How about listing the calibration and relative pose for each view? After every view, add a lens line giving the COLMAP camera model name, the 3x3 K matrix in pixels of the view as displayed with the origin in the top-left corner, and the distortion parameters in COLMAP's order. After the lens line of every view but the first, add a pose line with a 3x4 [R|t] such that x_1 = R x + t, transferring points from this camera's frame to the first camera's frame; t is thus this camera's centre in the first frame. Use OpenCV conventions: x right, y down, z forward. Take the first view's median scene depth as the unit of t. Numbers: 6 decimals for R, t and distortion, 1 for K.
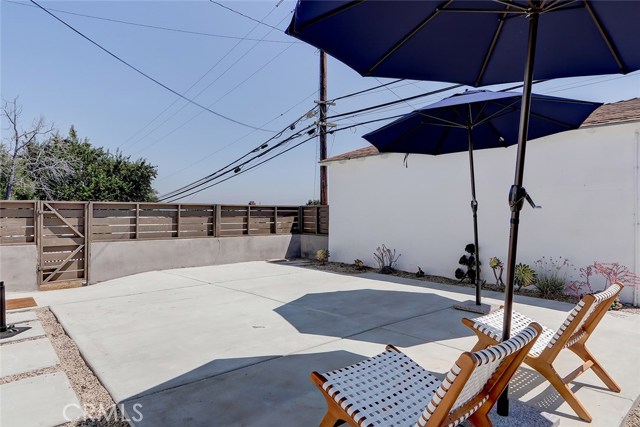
lens RADIAL K [[383.6, 0, 318.0], [0, 383.6, 209.9], [0, 0, 1]] dist [0.001631, 0.000434]
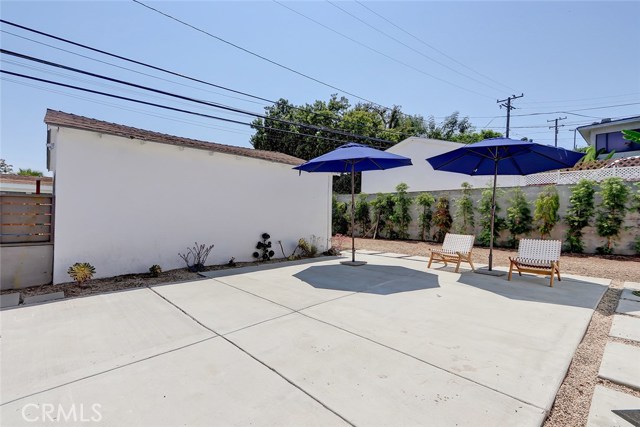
lens RADIAL K [[299.3, 0, 315.3], [0, 299.3, 217.9], [0, 0, 1]] dist [0.000387, -0.002482]
pose [[-0.030839, -0.011601, 0.999457, -0.653599], [-0.009595, 0.999890, 0.011310, 0.020983], [-0.999478, -0.009241, -0.030947, 0.818053]]
